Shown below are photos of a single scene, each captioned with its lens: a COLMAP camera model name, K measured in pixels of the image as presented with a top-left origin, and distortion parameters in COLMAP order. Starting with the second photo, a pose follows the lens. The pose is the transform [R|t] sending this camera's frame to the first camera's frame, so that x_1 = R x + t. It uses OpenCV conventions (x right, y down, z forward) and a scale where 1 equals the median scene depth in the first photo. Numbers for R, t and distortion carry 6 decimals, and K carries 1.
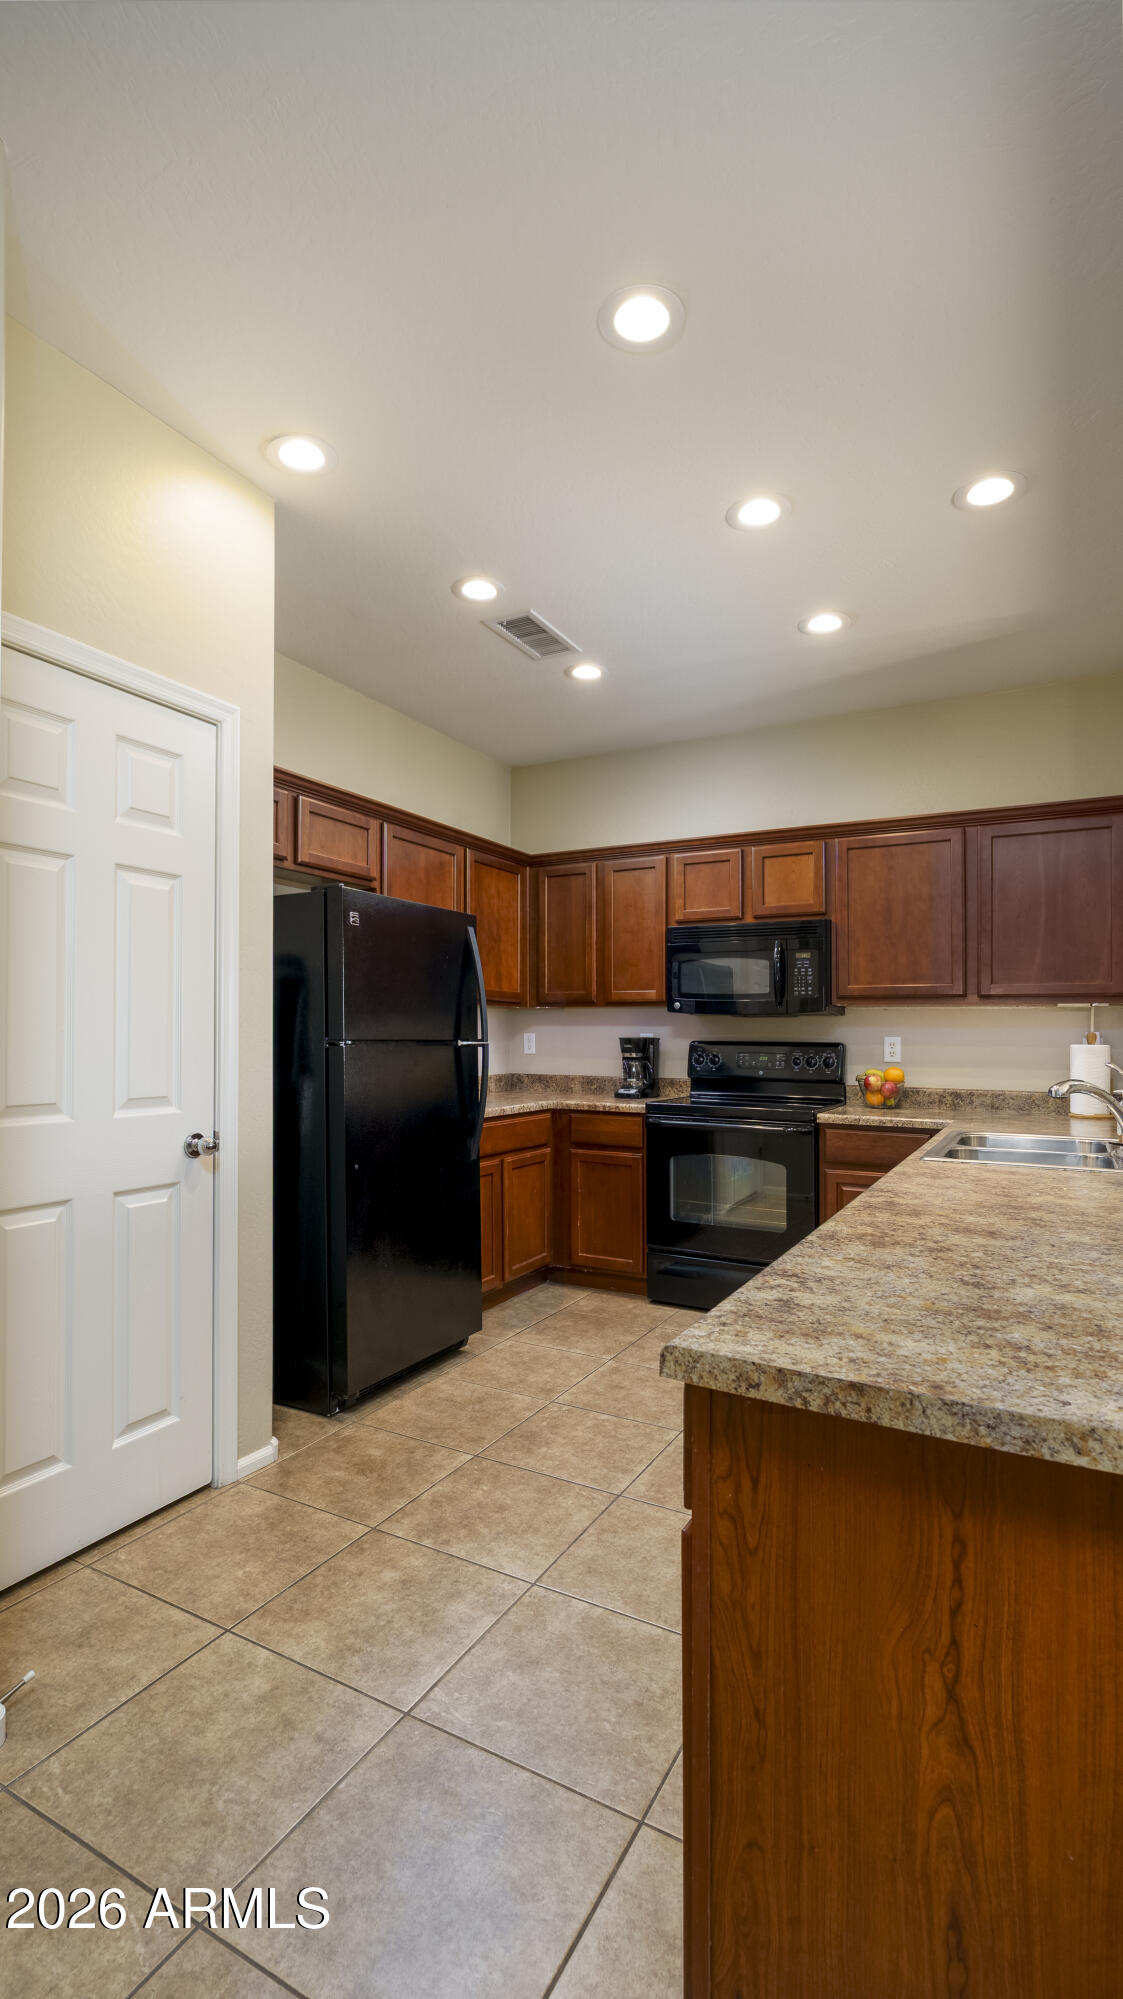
lens RADIAL K [[936.2, 0, 561.5], [0, 936.2, 999.5], [0, 0, 1]] dist [-0.000446, -0.000213]
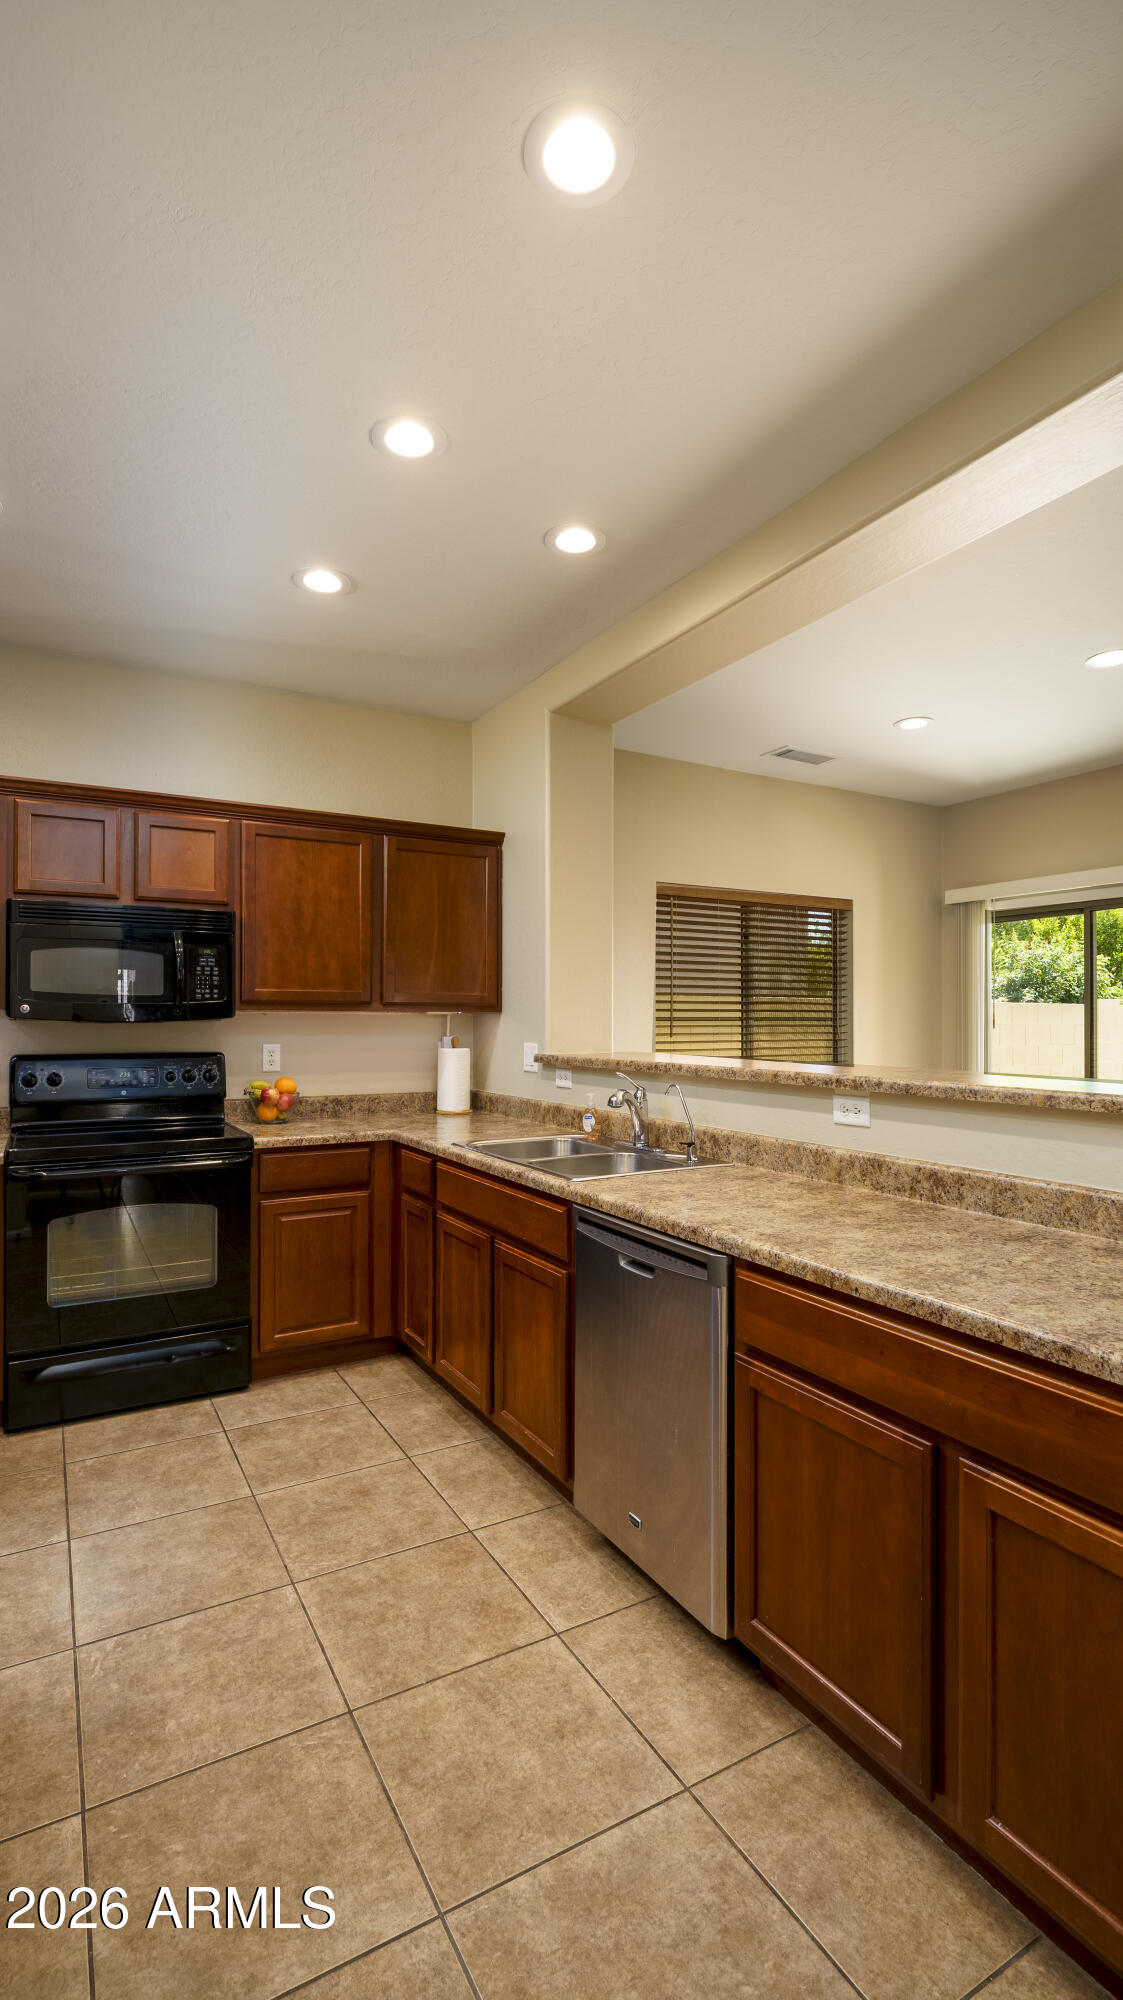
lens RADIAL K [[904.1, 0, 561.5], [0, 904.1, 1000.0], [0, 0, 1]] dist [-0.001618, -0.001153]
pose [[0.523877, 0.012600, 0.851700, -0.274661], [-0.029066, 0.999573, 0.003091, -0.015567], [-0.851298, -0.026375, 0.524020, 0.310096]]
